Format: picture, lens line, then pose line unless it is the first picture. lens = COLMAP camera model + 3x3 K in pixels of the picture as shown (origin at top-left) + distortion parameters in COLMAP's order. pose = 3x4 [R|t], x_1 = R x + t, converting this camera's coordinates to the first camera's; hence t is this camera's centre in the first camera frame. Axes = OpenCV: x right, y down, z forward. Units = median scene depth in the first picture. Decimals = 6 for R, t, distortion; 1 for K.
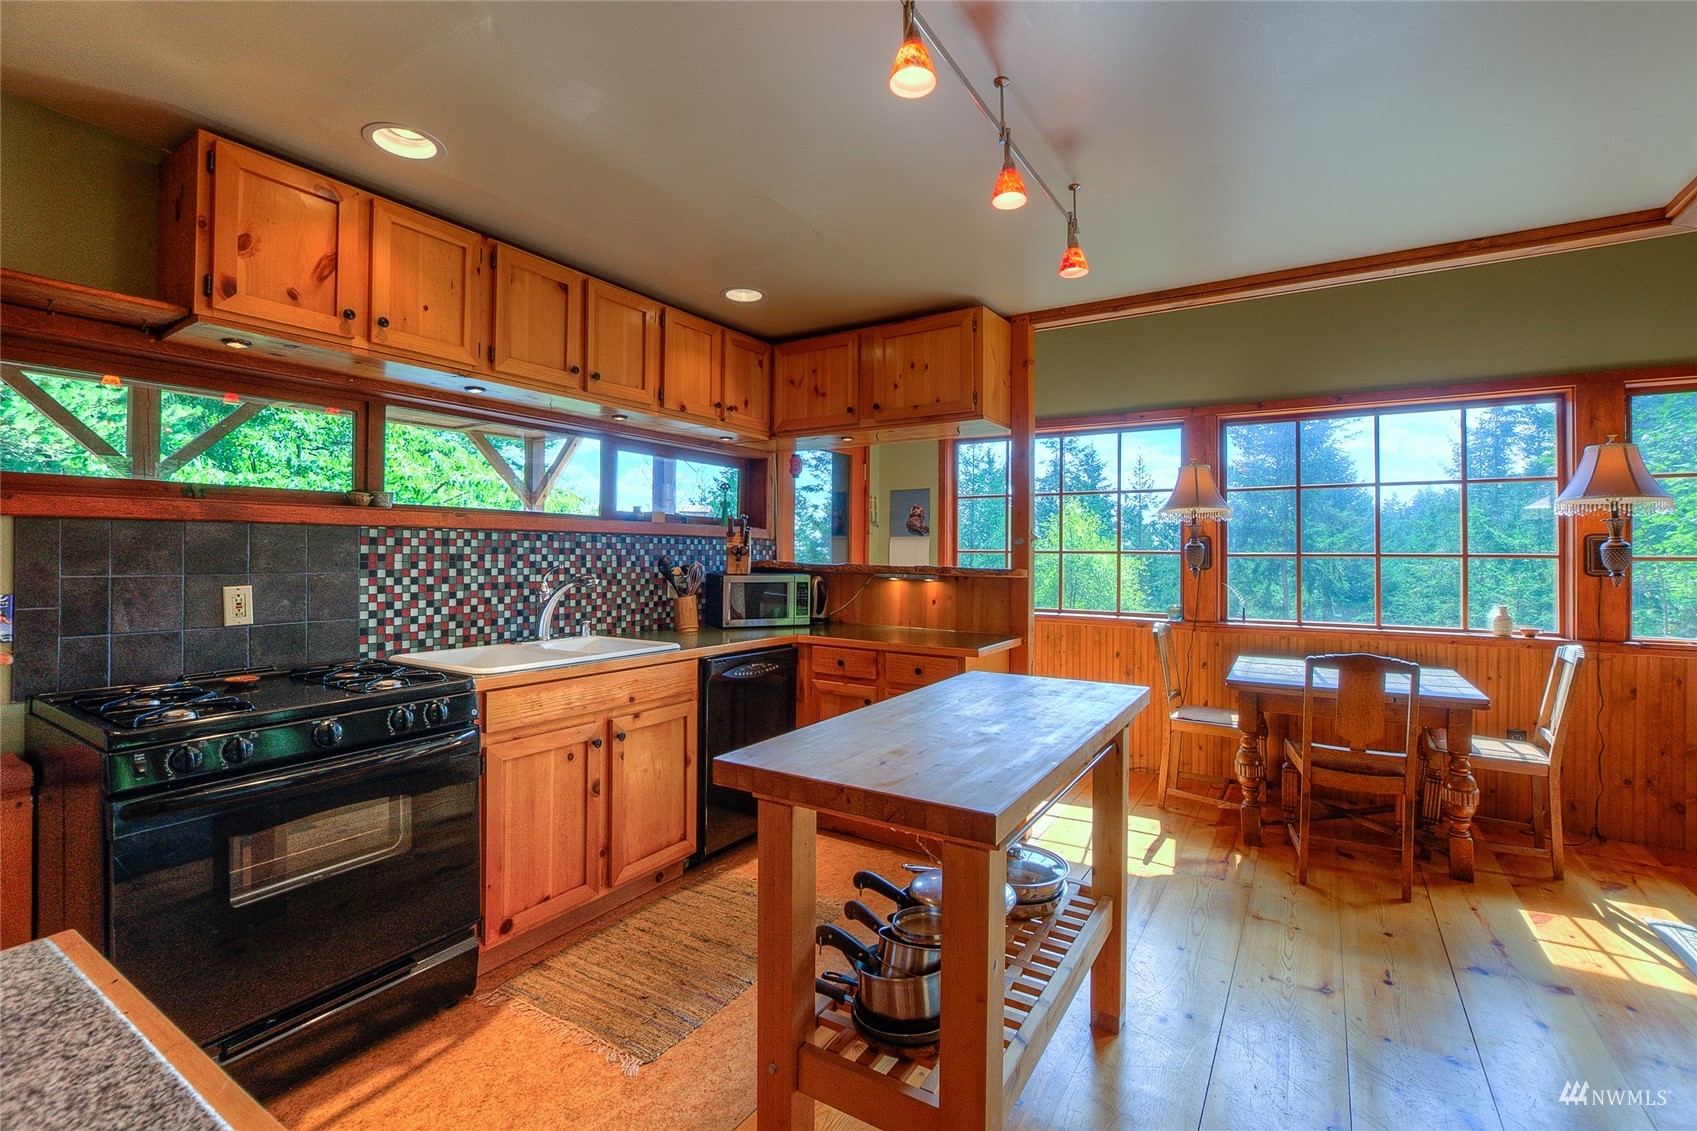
lens RADIAL K [[752.0, 0, 851.4], [0, 752.0, 547.9], [0, 0, 1]] dist [-0.018554, 0.003610]
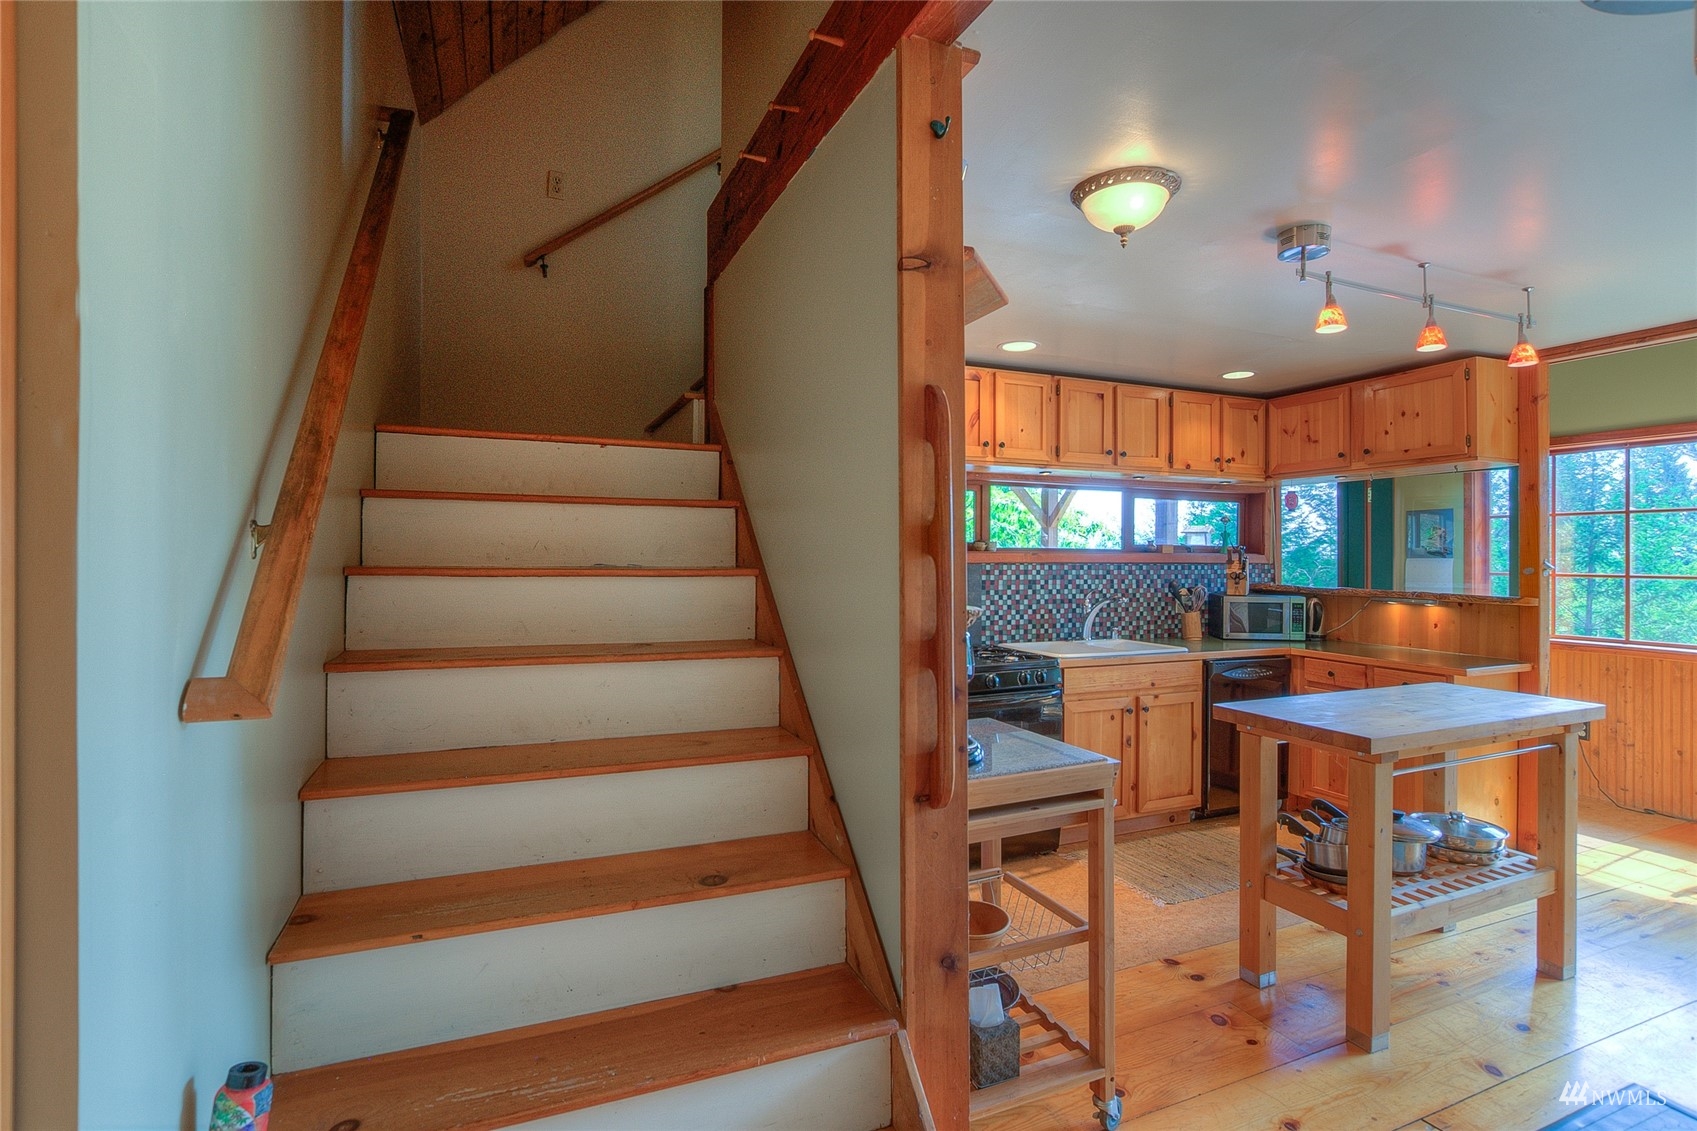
lens RADIAL K [[804.7, 0, 854.1], [0, 804.7, 553.8], [0, 0, 1]] dist [-0.014613, 0.001506]
pose [[0.821659, -0.005346, -0.569954, 0.097658], [0.005909, 0.999982, -0.000861, -0.042141], [0.569948, -0.002660, 0.821676, -0.506159]]
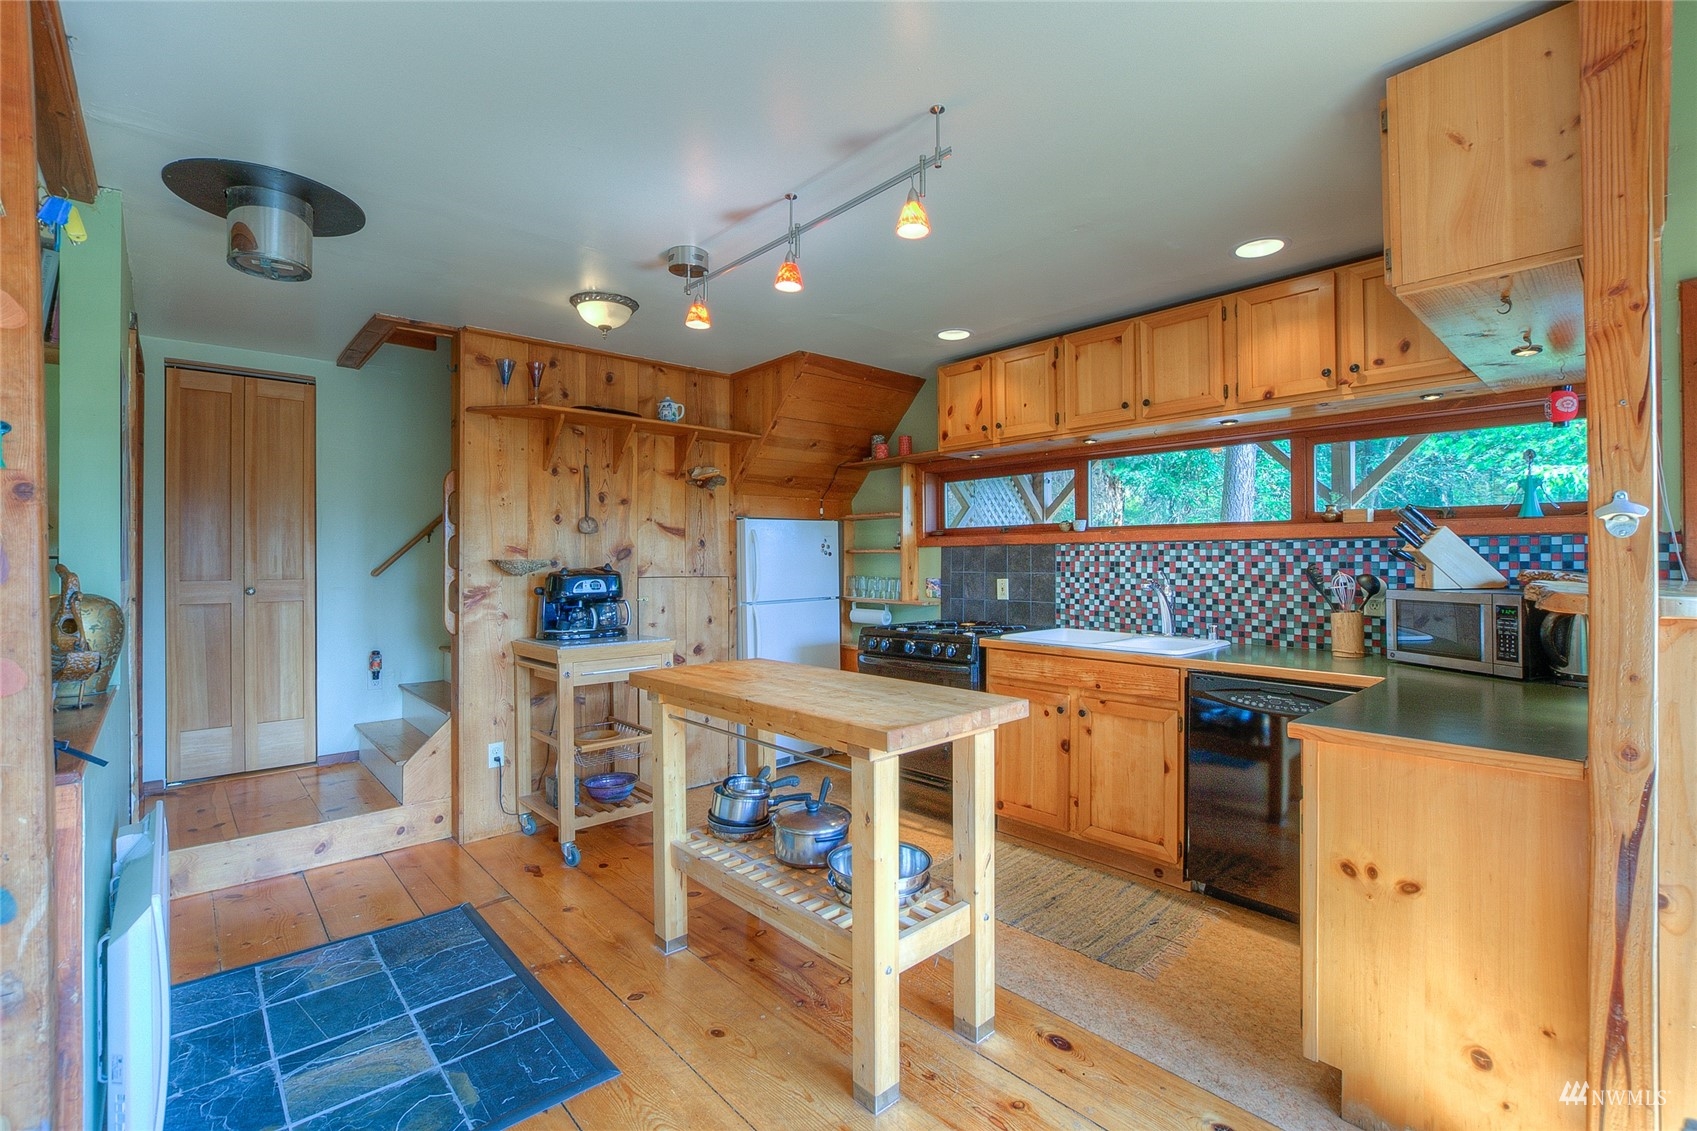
lens RADIAL K [[752.0, 0, 854.8], [0, 752.0, 558.7], [0, 0, 1]] dist [-0.018554, 0.003610]
pose [[-0.262836, -0.006348, -0.964820, 0.822980], [0.009887, 0.999908, -0.009273, 0.010200], [0.964790, -0.011977, -0.262749, 0.838235]]
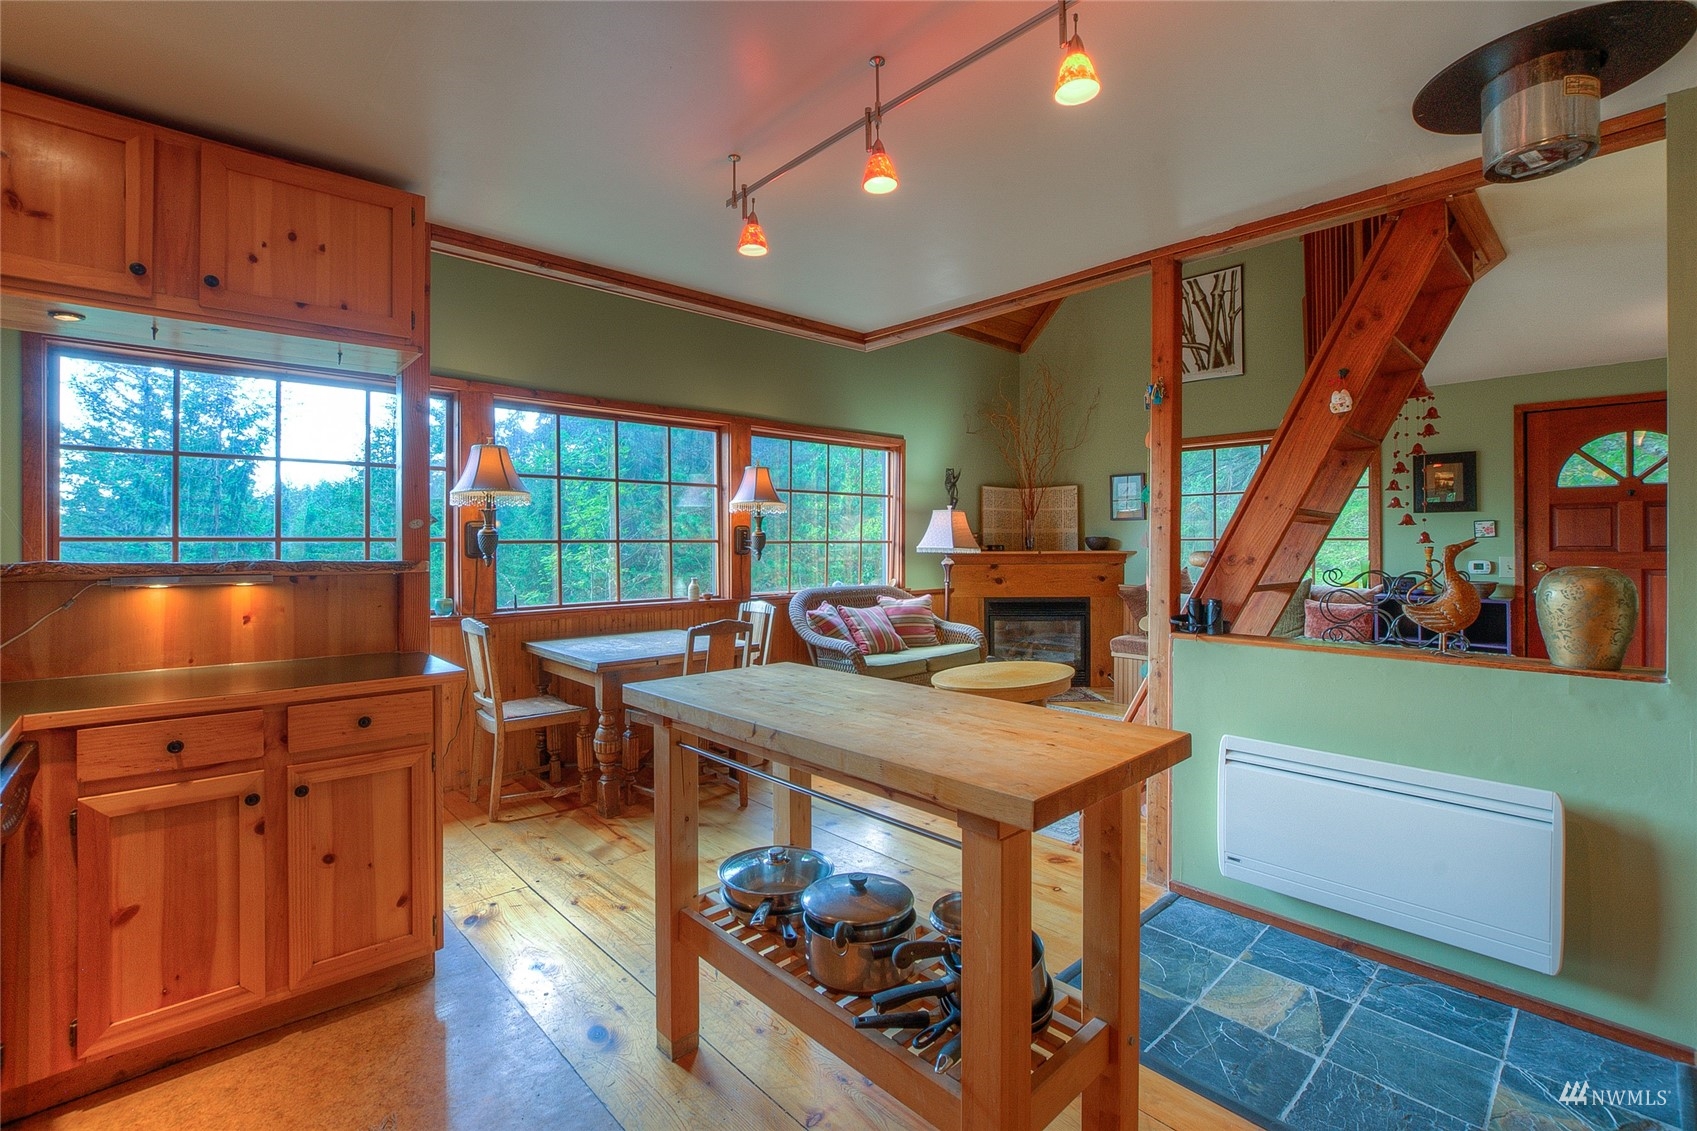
lens RADIAL K [[752.0, 0, 853.5], [0, 752.0, 541.0], [0, 0, 1]] dist [-0.018554, 0.003610]
pose [[0.260138, -0.003841, 0.965564, -0.439651], [-0.003135, 0.999983, 0.004822, 0.003946], [-0.965566, -0.004281, 0.260122, 0.444738]]
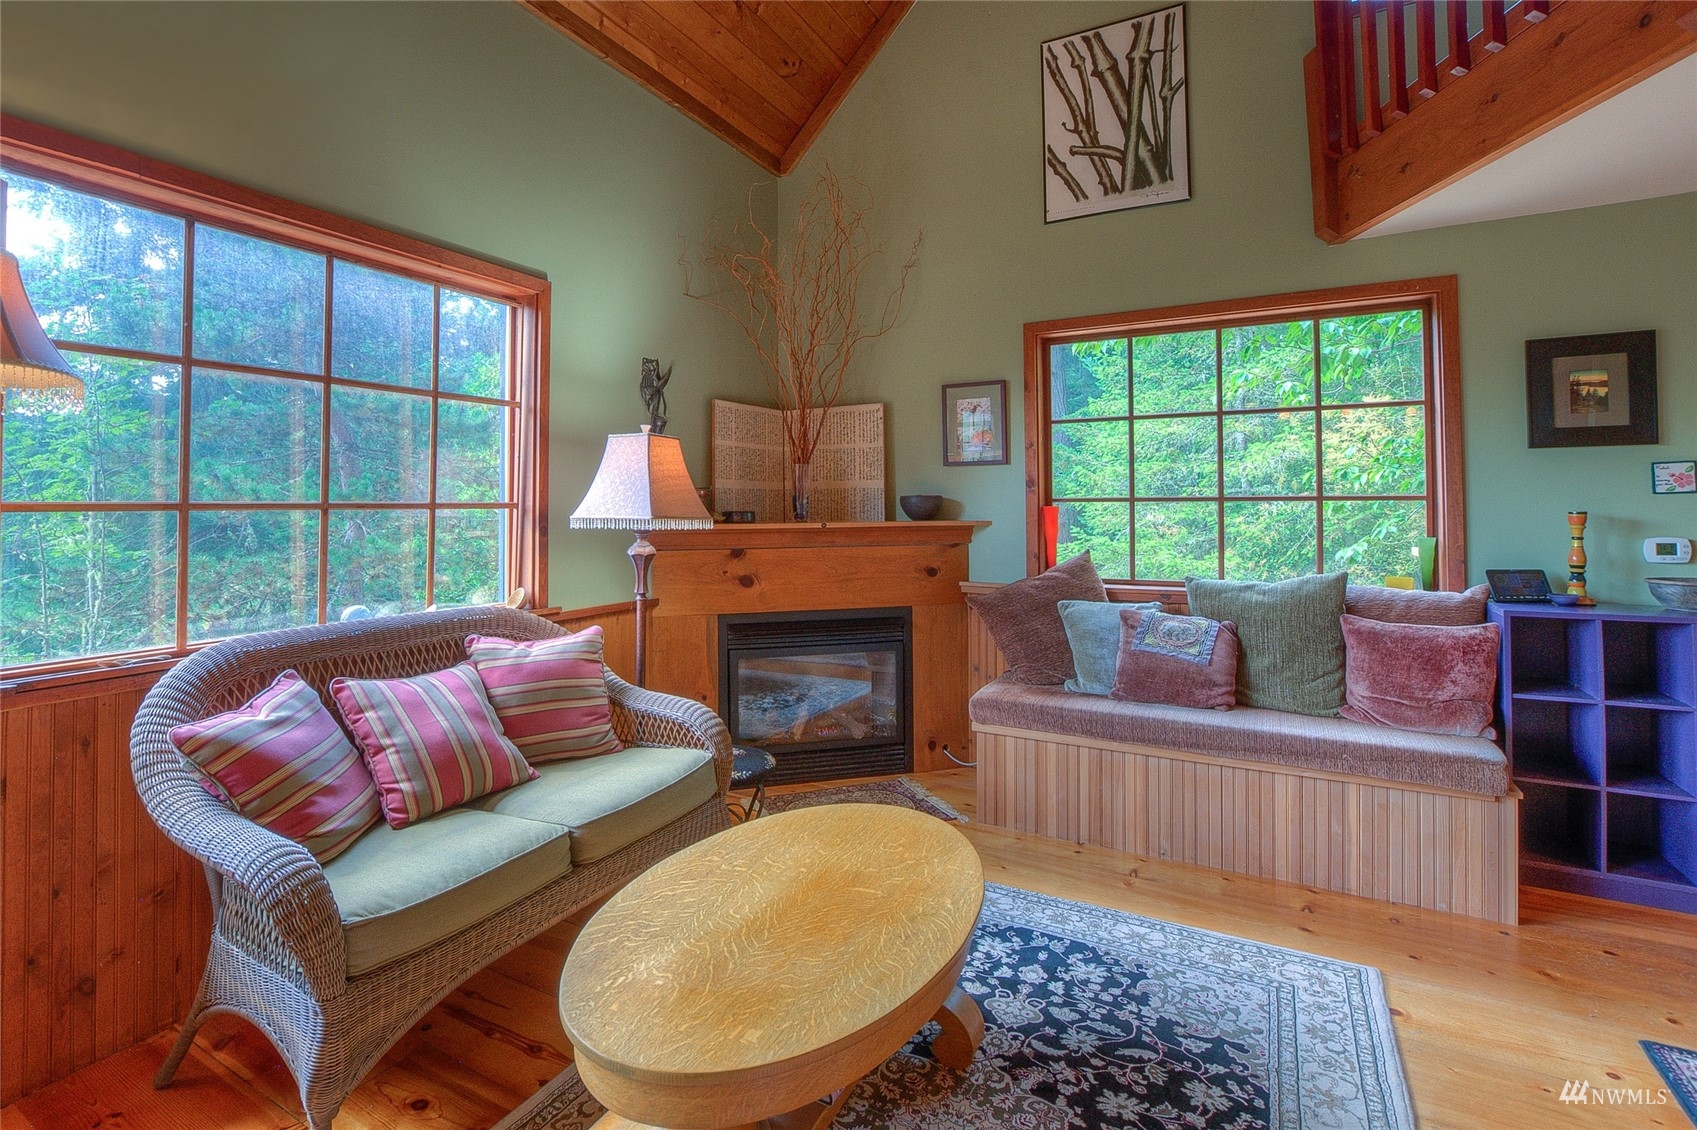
lens RADIAL K [[800.2, 0, 806.3], [0, 800.2, 488.9], [0, 0, 1]] dist [-0.019064, 0.000875]
pose [[-0.035223, 0.016441, 0.999244, 0.597500], [-0.002056, 0.999861, -0.016524, 0.011117], [-0.999377, -0.002636, -0.035184, 0.559983]]
